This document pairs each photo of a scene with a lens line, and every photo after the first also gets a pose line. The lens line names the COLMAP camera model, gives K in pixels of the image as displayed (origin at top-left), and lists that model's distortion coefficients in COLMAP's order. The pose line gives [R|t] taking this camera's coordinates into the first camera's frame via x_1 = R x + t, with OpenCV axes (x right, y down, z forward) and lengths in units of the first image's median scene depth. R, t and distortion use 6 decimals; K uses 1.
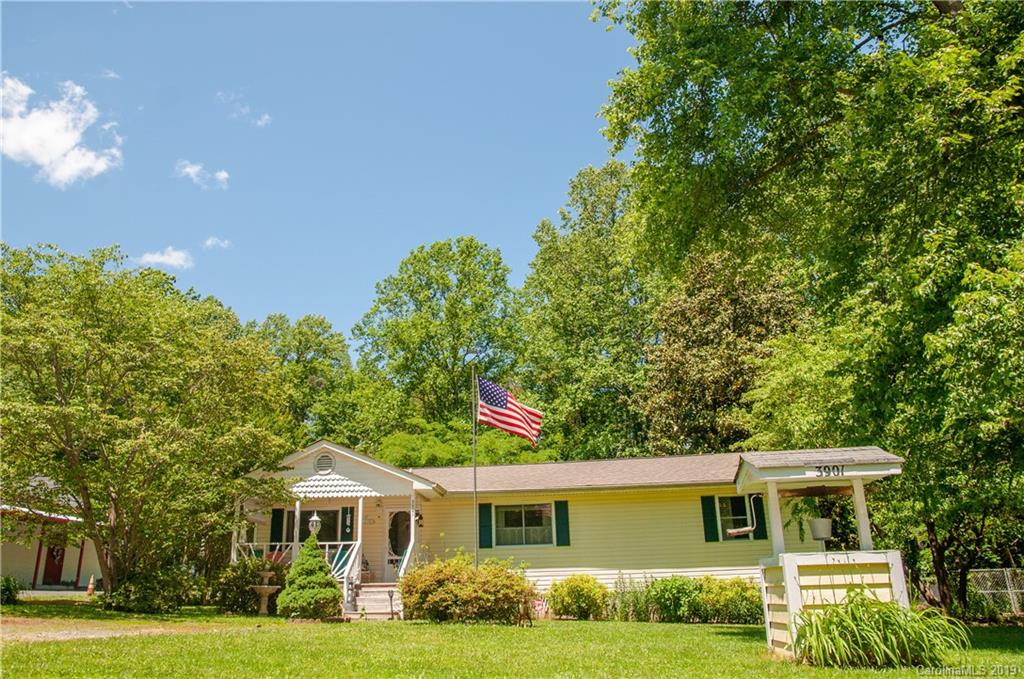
lens RADIAL K [[703.5, 0, 509.2], [0, 703.5, 343.9], [0, 0, 1]] dist [-0.104658, 0.068998]
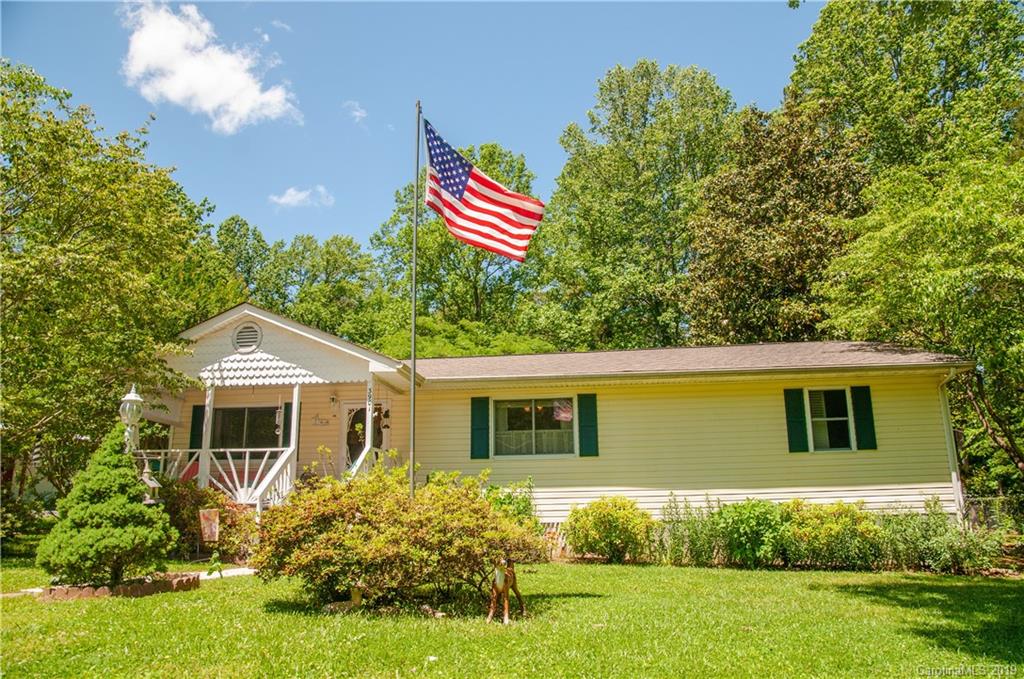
lens RADIAL K [[709.0, 0, 535.2], [0, 709.0, 342.4], [0, 0, 1]] dist [-0.109061, 0.085558]
pose [[0.999978, 0.006625, 0.000926, 0.022048], [-0.006687, 0.993381, 0.114668, 0.094227], [-0.000160, -0.114672, 0.993403, 0.305048]]
